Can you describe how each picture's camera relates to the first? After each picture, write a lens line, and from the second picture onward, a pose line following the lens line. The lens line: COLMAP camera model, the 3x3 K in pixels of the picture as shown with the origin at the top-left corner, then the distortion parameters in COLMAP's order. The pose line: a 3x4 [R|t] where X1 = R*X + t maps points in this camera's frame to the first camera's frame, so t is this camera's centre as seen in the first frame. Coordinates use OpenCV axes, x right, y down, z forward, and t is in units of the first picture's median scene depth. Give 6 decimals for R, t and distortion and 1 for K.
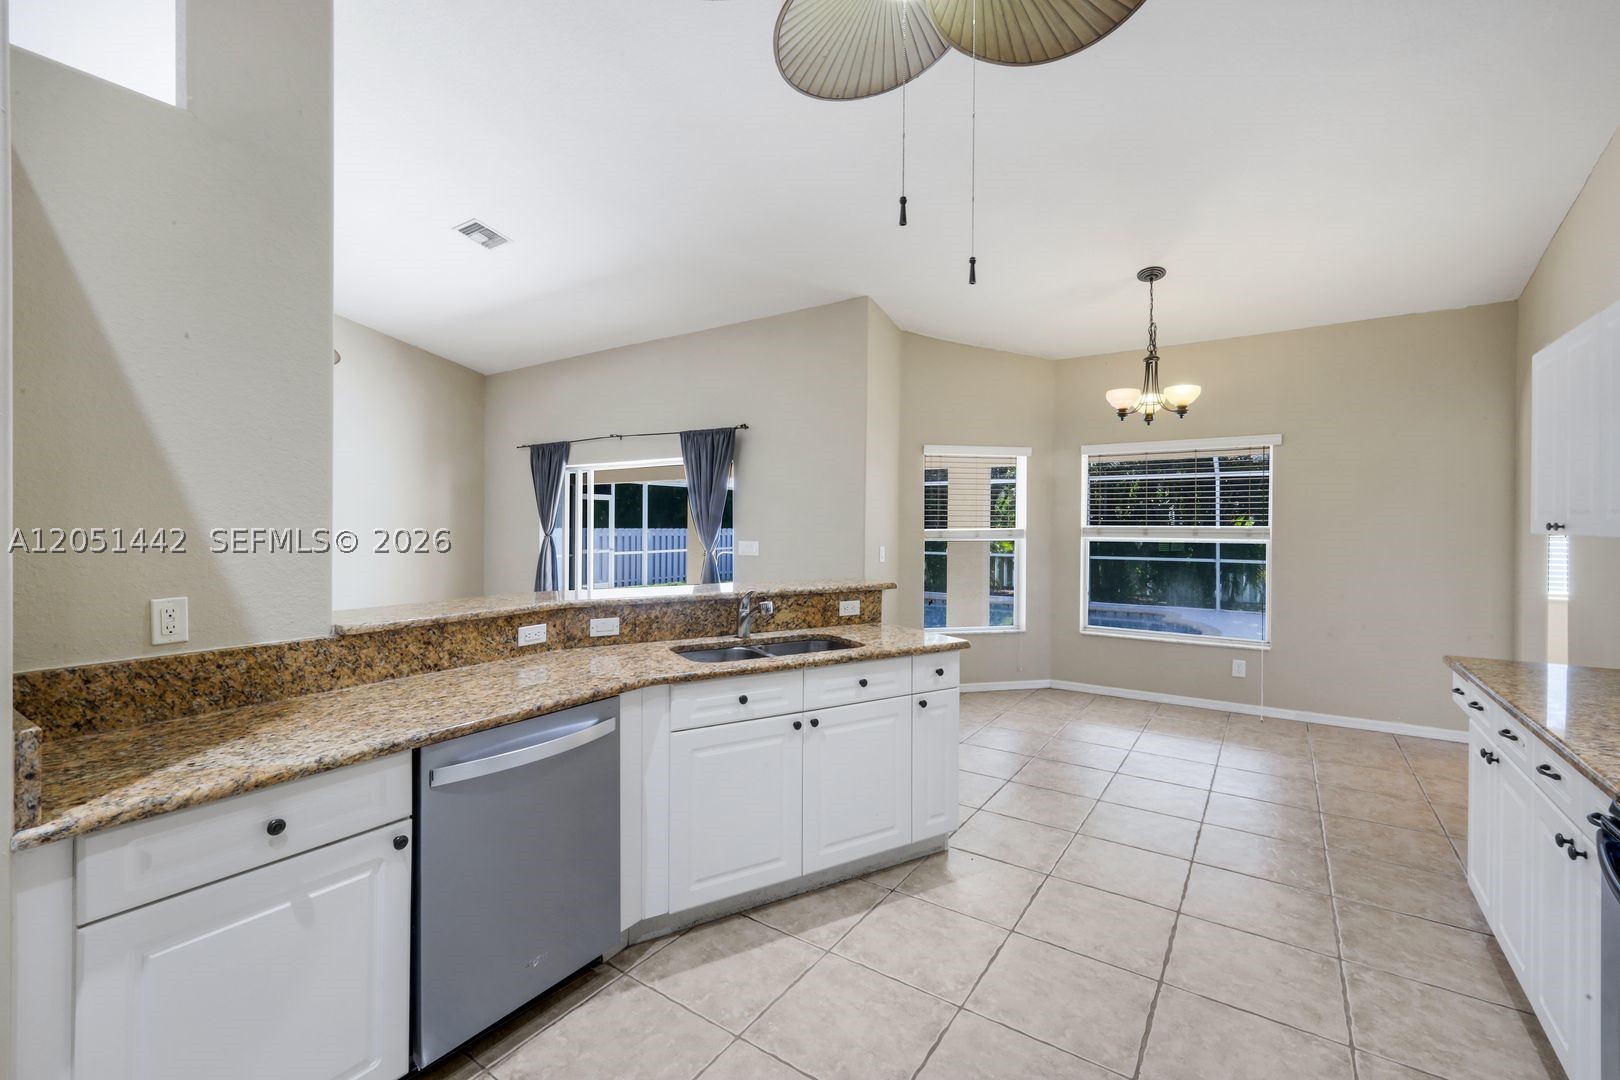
lens RADIAL K [[690.2, 0, 797.8], [0, 690.2, 525.2], [0, 0, 1]] dist [0.009301, -0.000796]
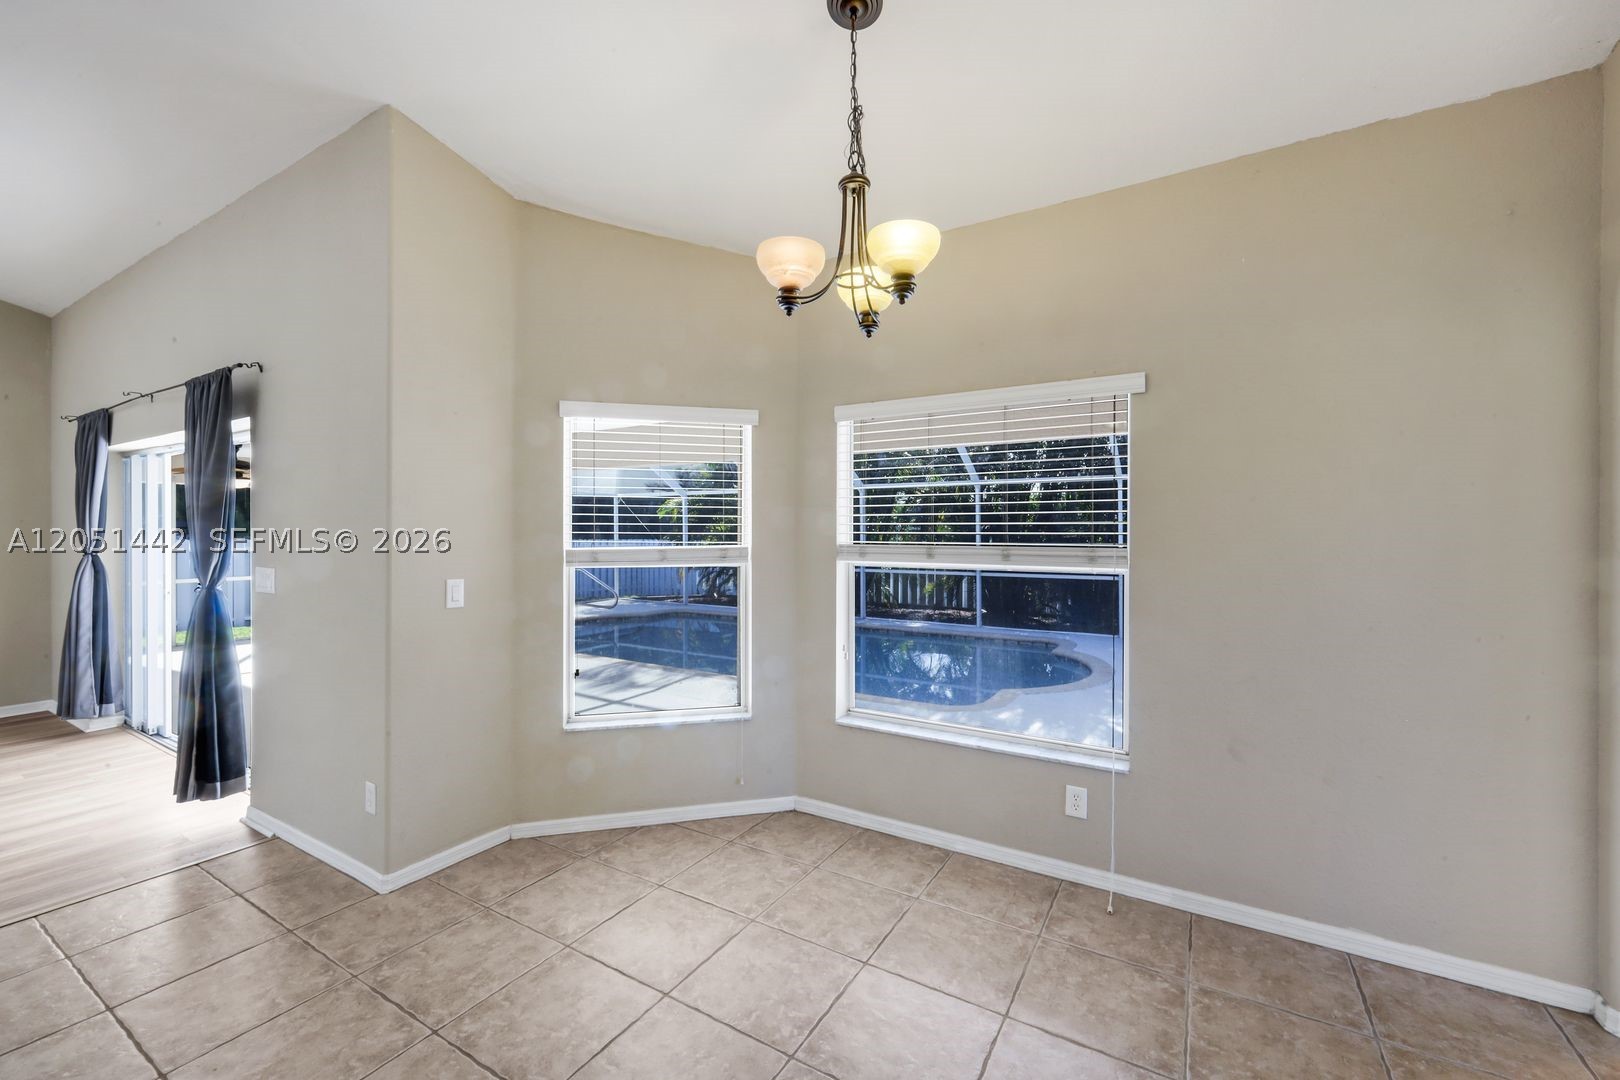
lens RADIAL K [[667.2, 0, 806.6], [0, 667.2, 538.6], [0, 0, 1]] dist [0.007343, -0.000927]
pose [[0.998363, -0.000017, 0.057196, 0.455135], [-0.000114, 0.999997, 0.002301, -0.003984], [-0.057196, -0.002304, 0.998360, 0.558057]]
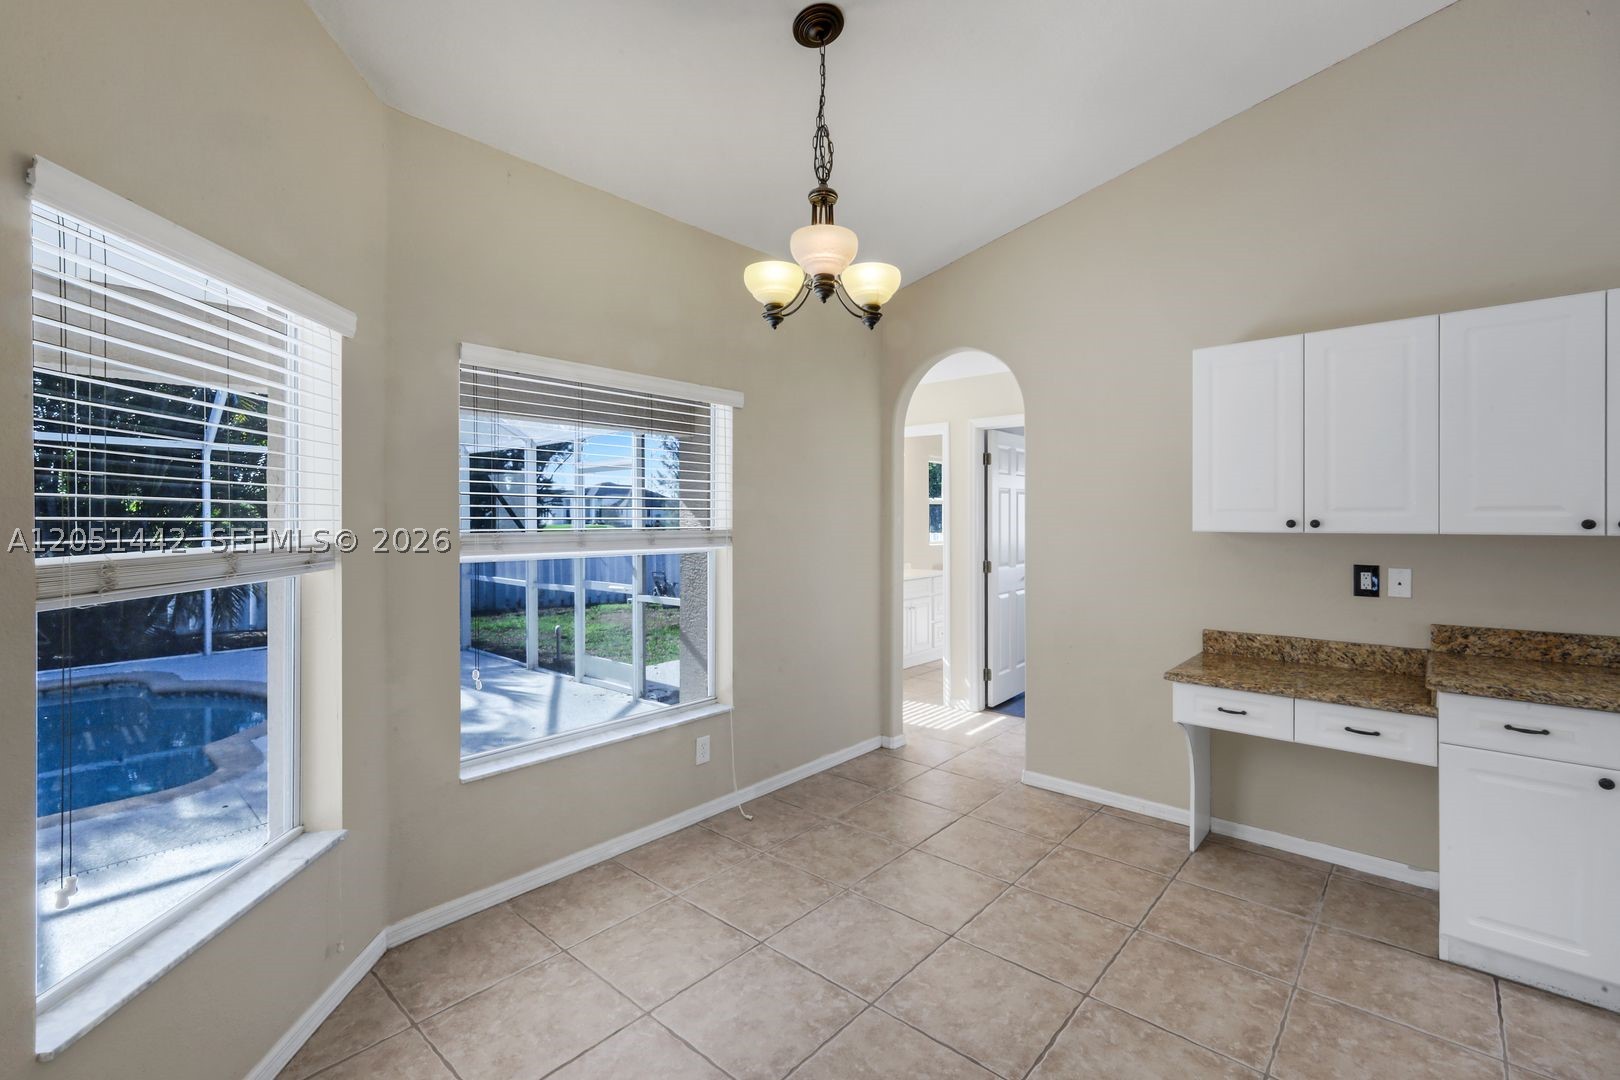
lens RADIAL K [[712.3, 0, 806.8], [0, 712.3, 530.8], [0, 0, 1]] dist [0.005519, 0.000084]
pose [[0.121161, -0.015678, 0.992509, -0.005750], [0.008026, 0.999858, 0.014815, -0.005383], [-0.992600, 0.006171, 0.121269, 0.957578]]
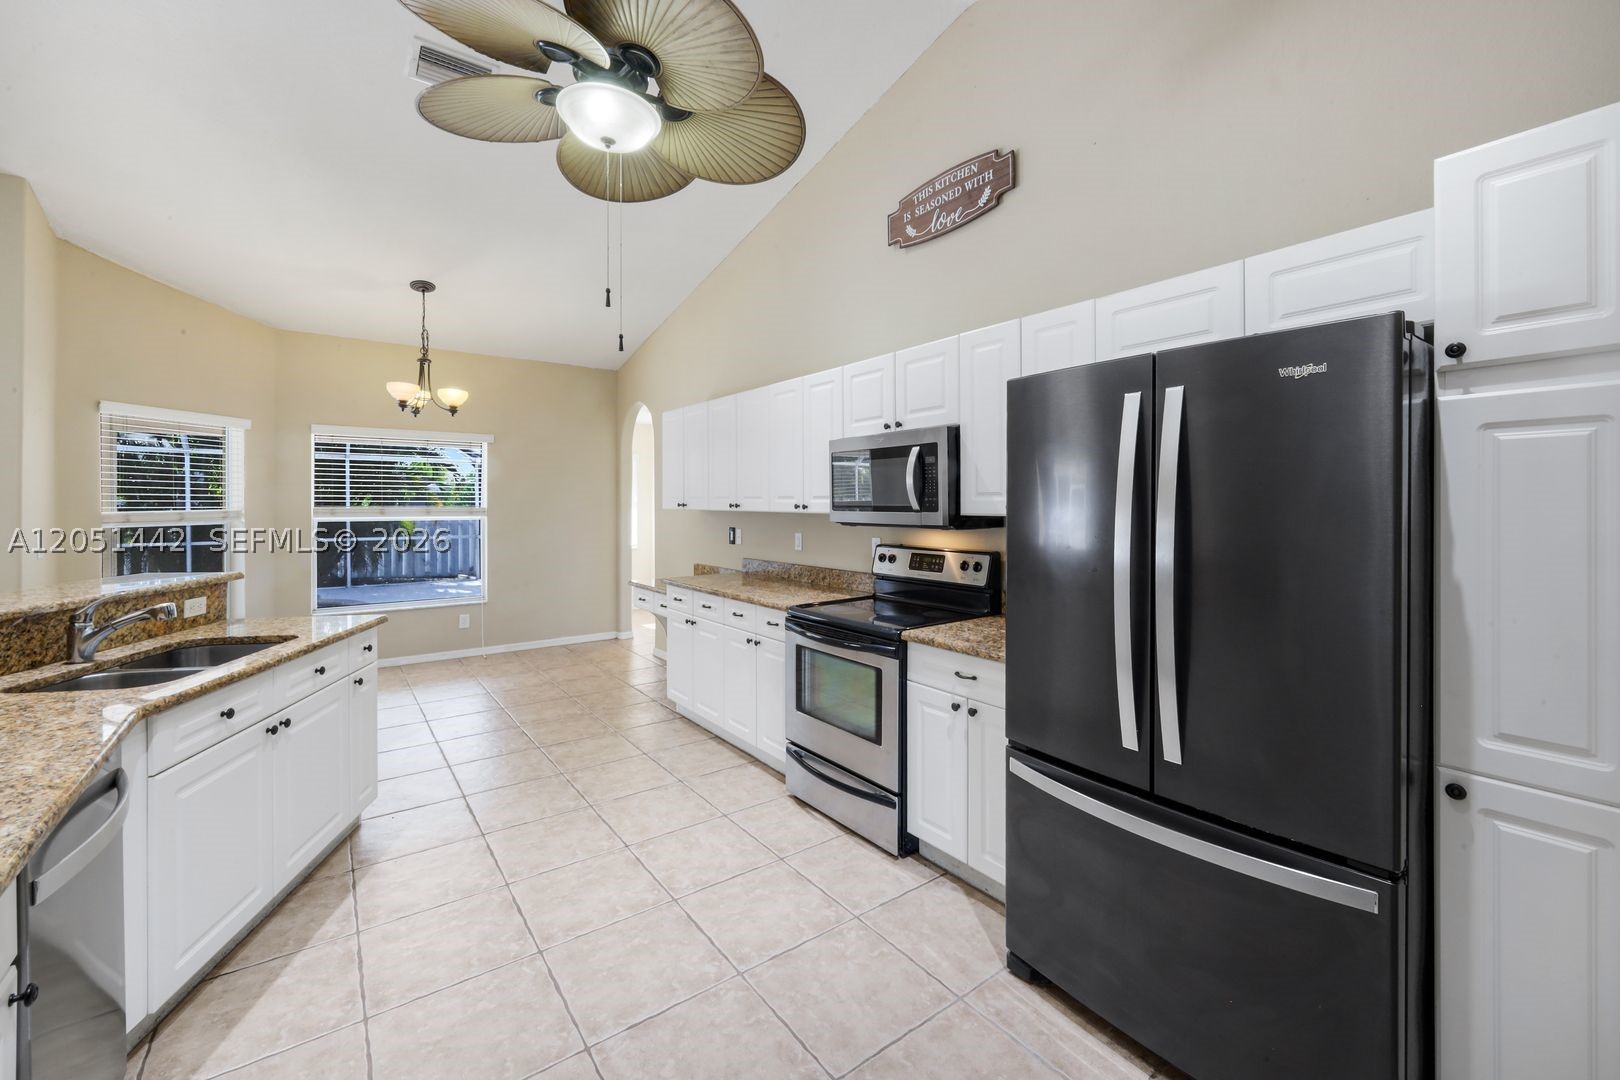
lens RADIAL K [[667.2, 0, 803.2], [0, 667.2, 512.1], [0, 0, 1]] dist [0.007343, -0.000927]
pose [[0.331576, -0.013307, 0.943335, -0.334150], [0.003694, 0.999911, 0.012807, -0.000672], [-0.943421, -0.000762, 0.331596, 0.037350]]
